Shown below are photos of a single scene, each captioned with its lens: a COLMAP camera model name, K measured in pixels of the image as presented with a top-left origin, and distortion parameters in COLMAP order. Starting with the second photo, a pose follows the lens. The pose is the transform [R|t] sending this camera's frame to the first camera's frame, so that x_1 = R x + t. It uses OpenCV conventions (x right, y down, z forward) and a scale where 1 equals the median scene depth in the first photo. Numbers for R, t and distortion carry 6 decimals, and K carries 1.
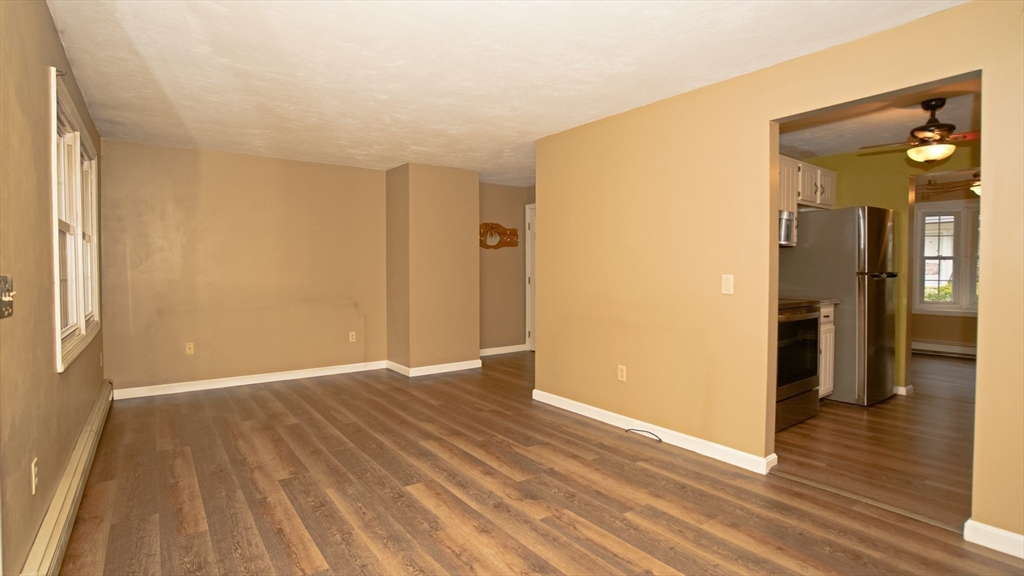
lens RADIAL K [[465.3, 0, 512.4], [0, 465.3, 282.5], [0, 0, 1]] dist [0.001768, 0.001308]
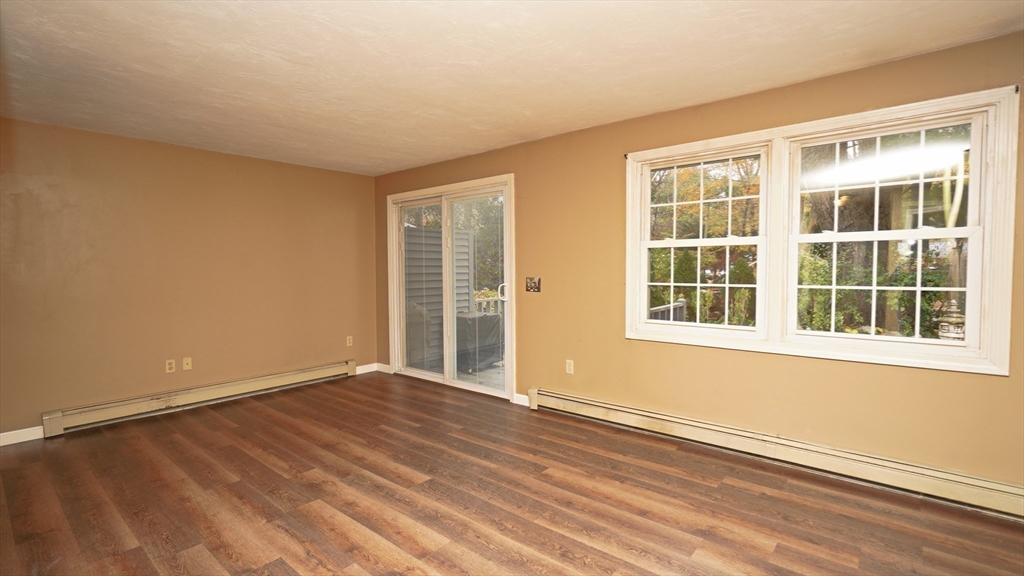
lens RADIAL K [[465.3, 0, 518.0], [0, 465.3, 283.0], [0, 0, 1]] dist [0.001768, 0.001308]
pose [[-0.975517, 0.017244, -0.219248, -0.194503], [0.002934, 0.997853, 0.065426, -0.092280], [0.219905, 0.063181, -0.973473, 2.067132]]
